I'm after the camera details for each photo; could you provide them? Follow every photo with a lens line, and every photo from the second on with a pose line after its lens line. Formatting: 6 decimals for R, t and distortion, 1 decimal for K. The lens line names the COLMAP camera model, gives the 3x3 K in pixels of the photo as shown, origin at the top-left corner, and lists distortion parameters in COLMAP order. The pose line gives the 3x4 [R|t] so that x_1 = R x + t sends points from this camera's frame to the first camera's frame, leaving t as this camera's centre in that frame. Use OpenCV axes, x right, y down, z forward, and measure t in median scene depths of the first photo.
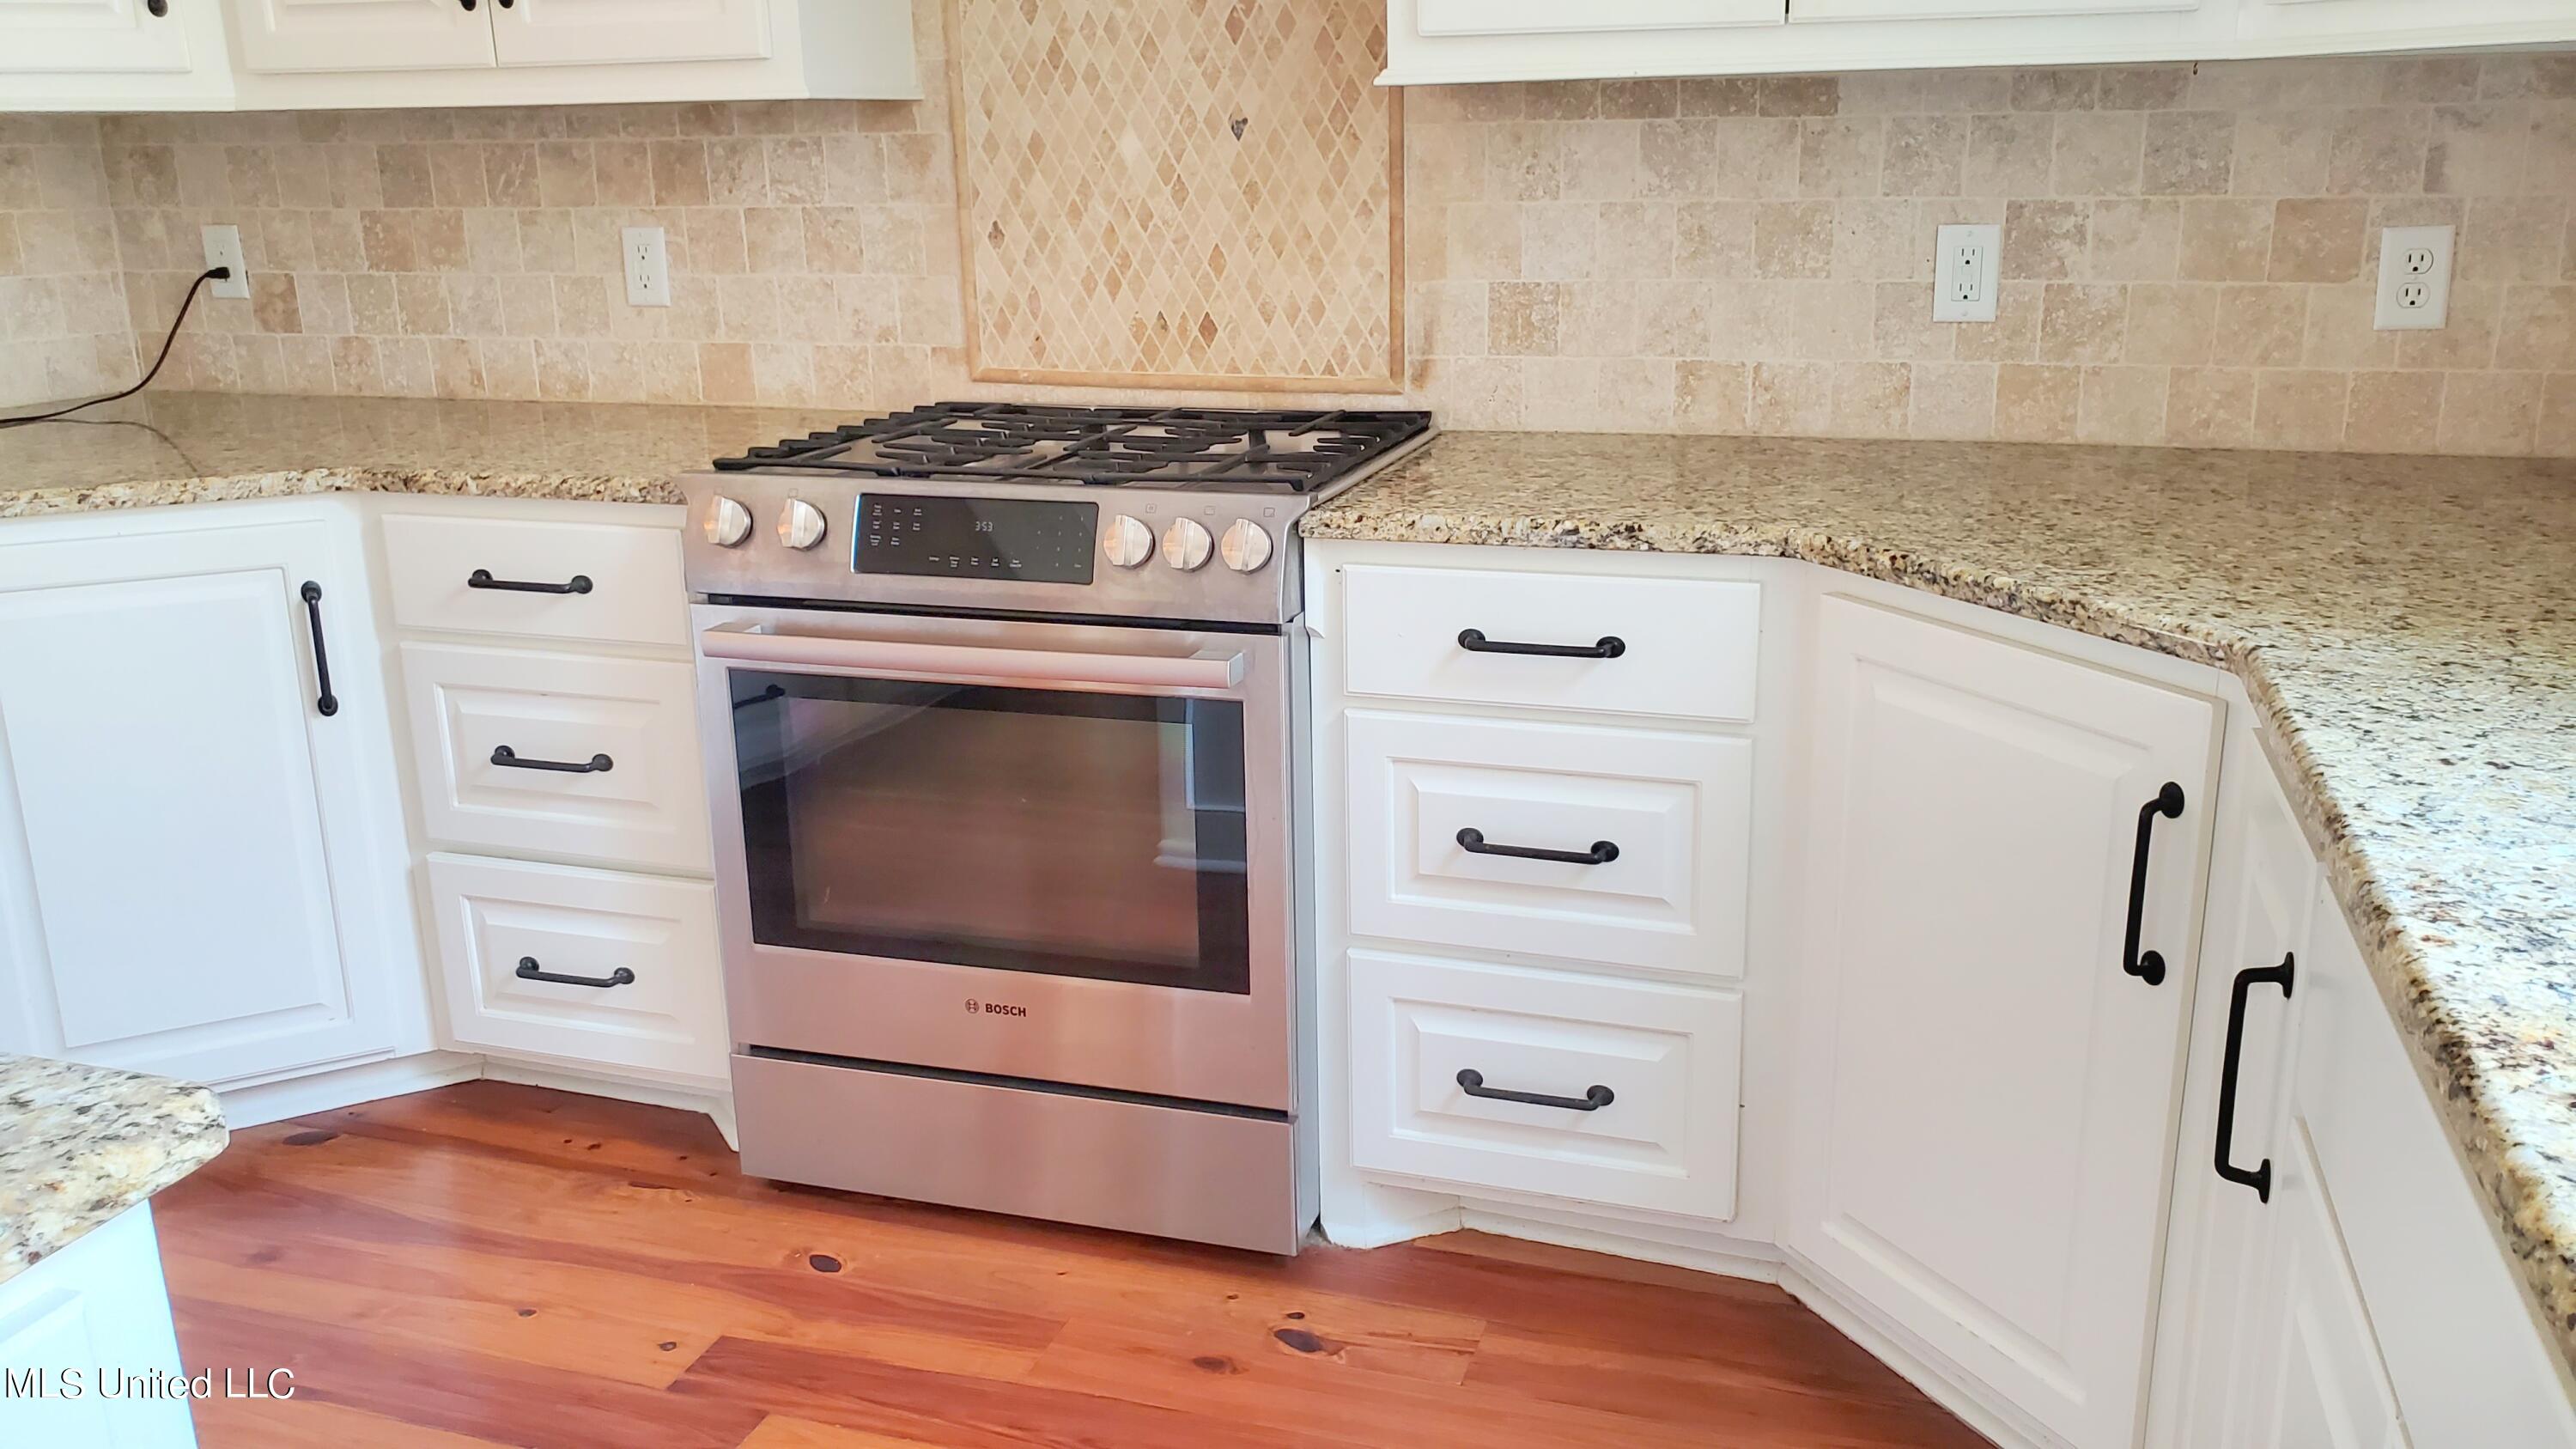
lens RADIAL K [[2011.8, 0, 1288.0], [0, 2011.8, 724.5], [0, 0, 1]] dist [0.182730, -0.377886]
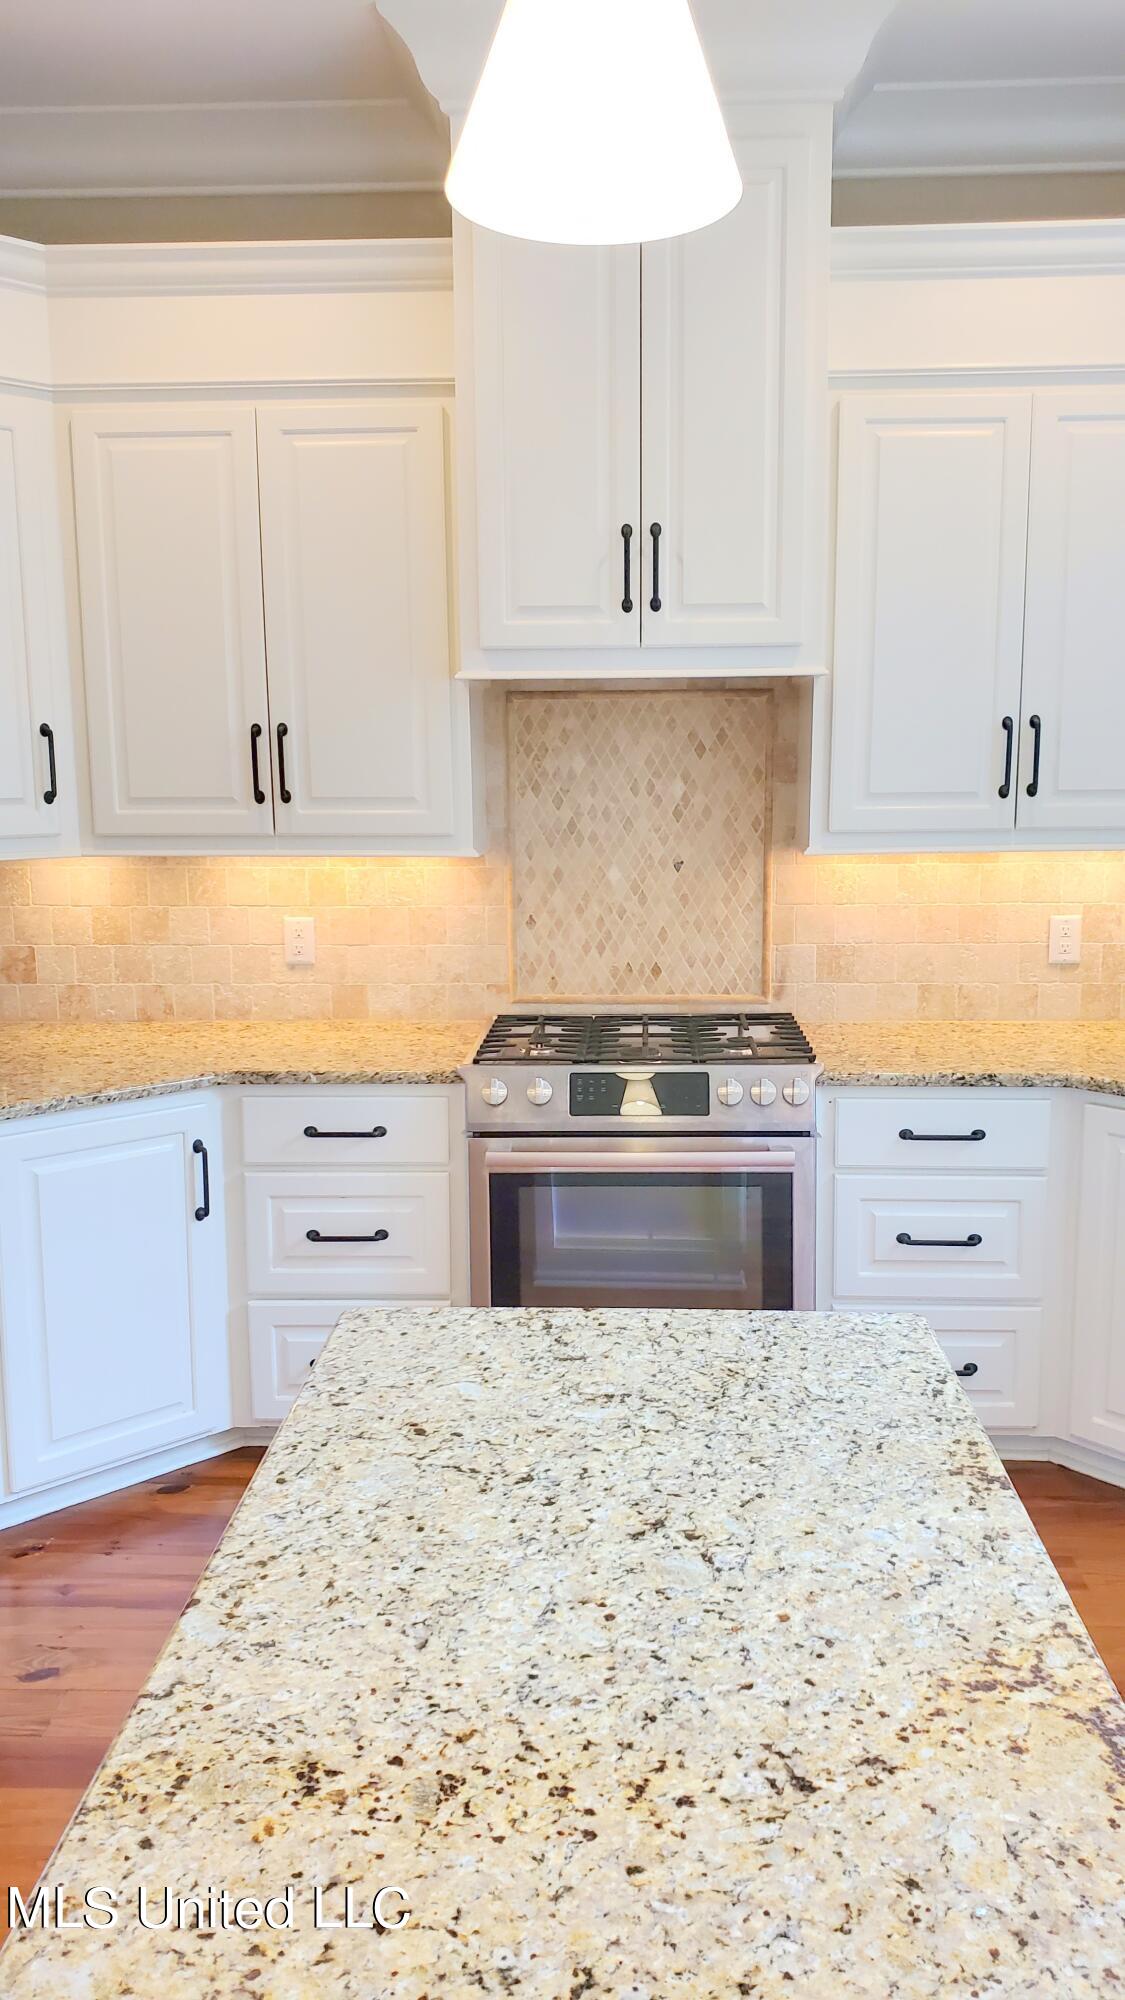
lens RADIAL K [[1535.8, 0, 564.8], [0, 1535.8, 1043.8], [0, 0, 1]] dist [0.223252, -0.000766]
pose [[0.959739, -0.038712, 0.278212, -0.515879], [0.067085, 0.993385, -0.093197, -0.008783], [-0.272764, 0.108108, 0.955988, -0.290552]]
